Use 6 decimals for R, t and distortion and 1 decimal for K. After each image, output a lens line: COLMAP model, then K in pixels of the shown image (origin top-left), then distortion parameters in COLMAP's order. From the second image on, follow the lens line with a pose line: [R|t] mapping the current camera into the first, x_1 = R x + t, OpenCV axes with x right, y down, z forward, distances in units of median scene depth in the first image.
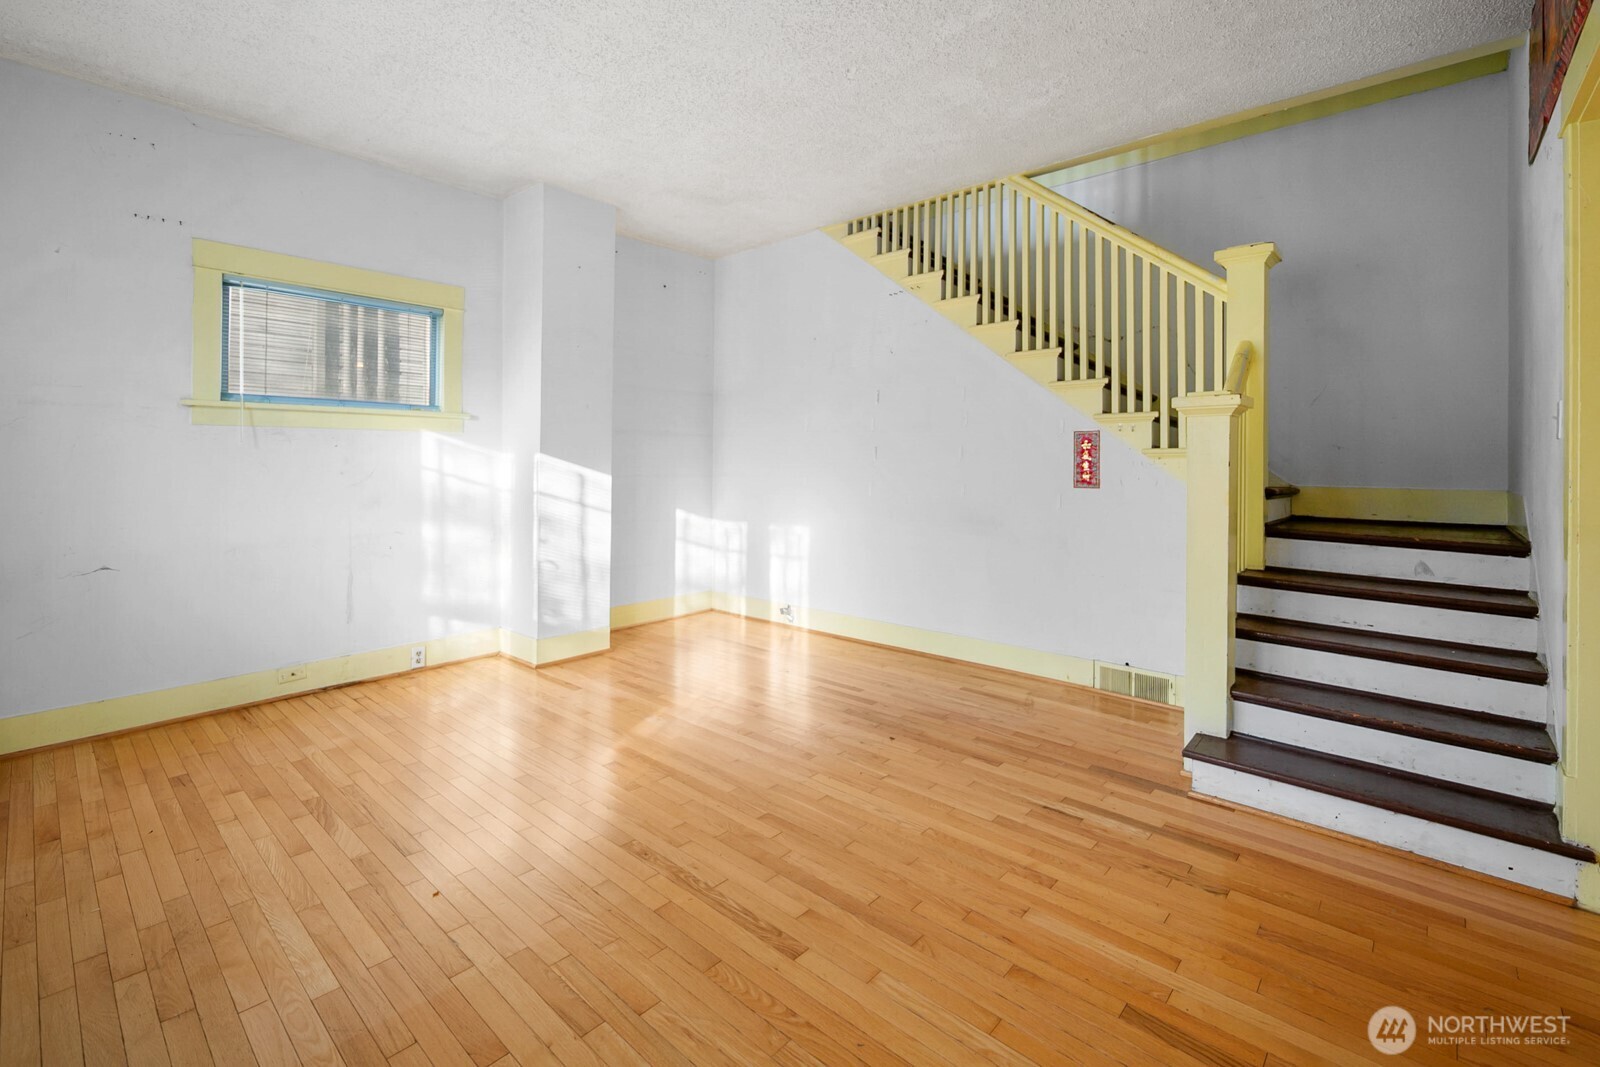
lens RADIAL K [[701.8, 0, 806.8], [0, 701.8, 447.9], [0, 0, 1]] dist [-0.000082, 0.000604]
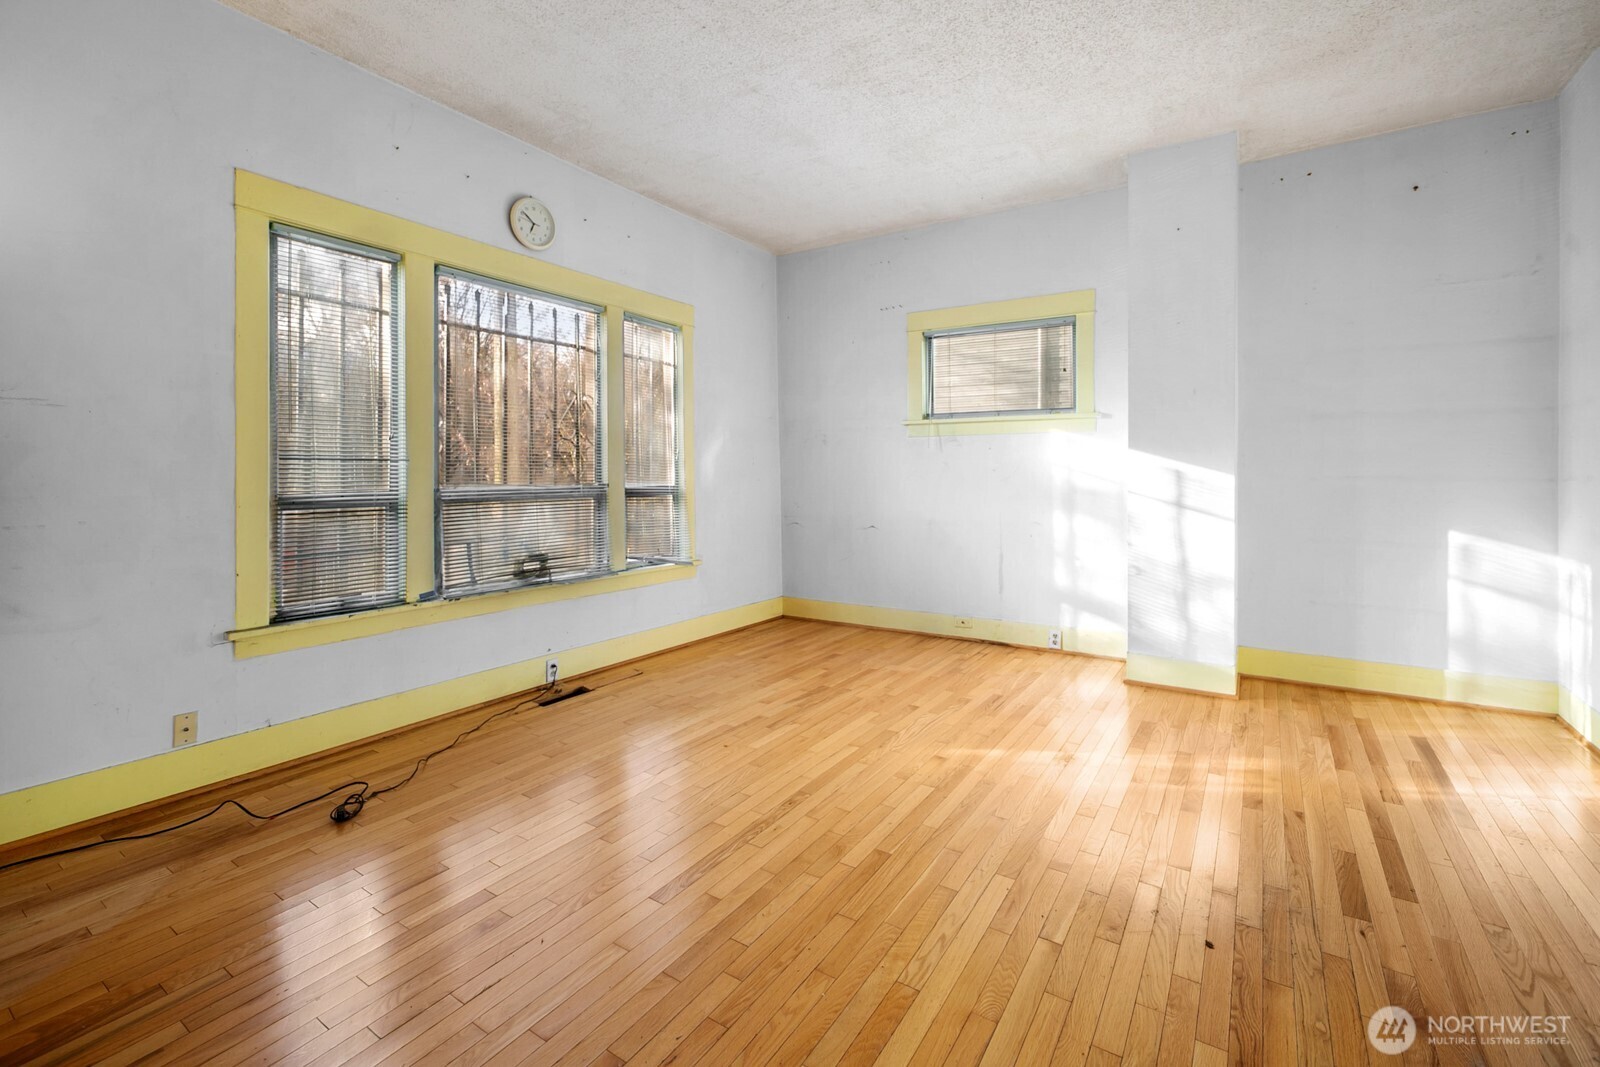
lens RADIAL K [[710.8, 0, 805.3], [0, 710.8, 433.9], [0, 0, 1]] dist [0.002628, 0.000282]
pose [[0.139690, -0.051487, -0.988856, 0.520797], [0.029701, 0.998416, -0.047789, 0.022448], [0.989750, -0.022694, 0.140998, 0.486853]]
